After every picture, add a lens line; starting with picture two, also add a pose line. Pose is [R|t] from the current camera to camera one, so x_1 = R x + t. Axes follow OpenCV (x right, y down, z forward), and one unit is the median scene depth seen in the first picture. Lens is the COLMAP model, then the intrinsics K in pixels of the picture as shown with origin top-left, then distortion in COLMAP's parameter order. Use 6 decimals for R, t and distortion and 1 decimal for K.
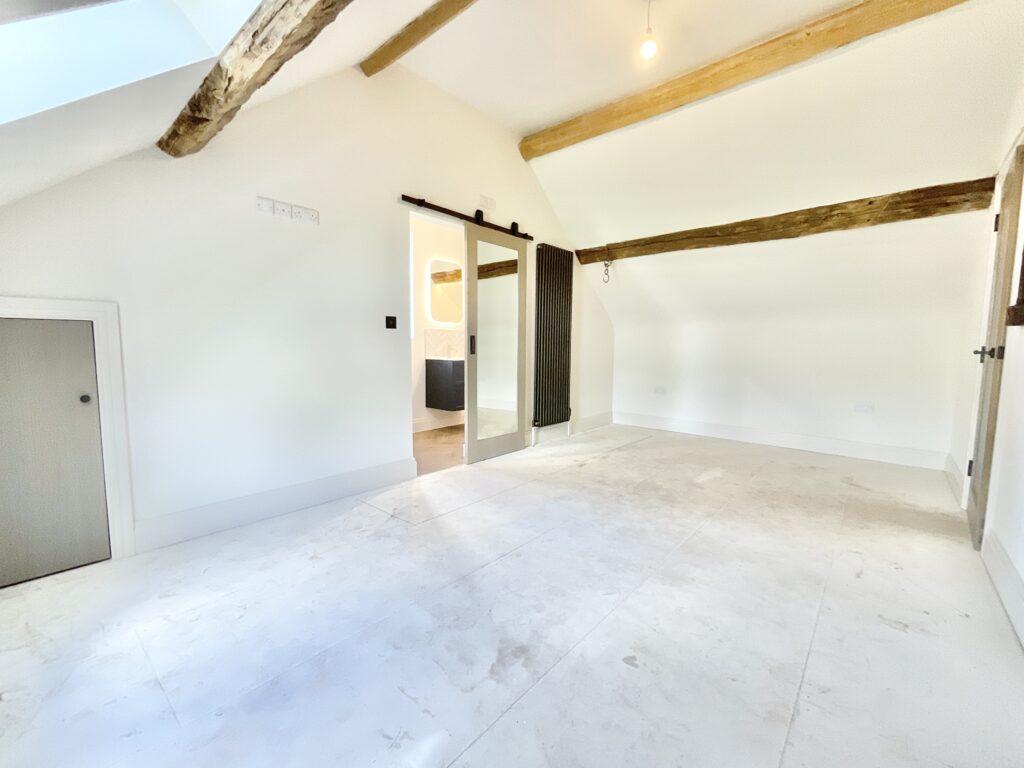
lens RADIAL K [[421.6, 0, 518.8], [0, 421.6, 382.9], [0, 0, 1]] dist [-0.000660, -0.000059]
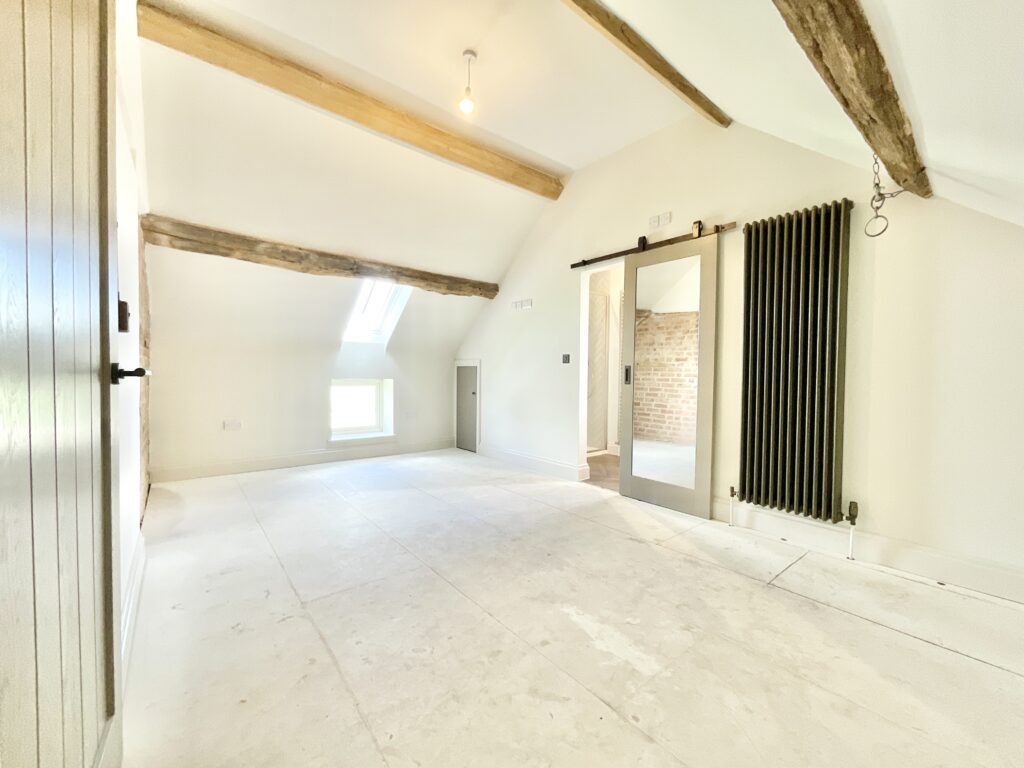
lens RADIAL K [[421.6, 0, 518.8], [0, 421.6, 382.9], [0, 0, 1]] dist [-0.000660, -0.000059]
pose [[-0.167239, 0.010197, -0.985864, 0.953233], [-0.100608, 0.994550, 0.027354, -0.076868], [0.980770, 0.103760, -0.165302, 0.956732]]
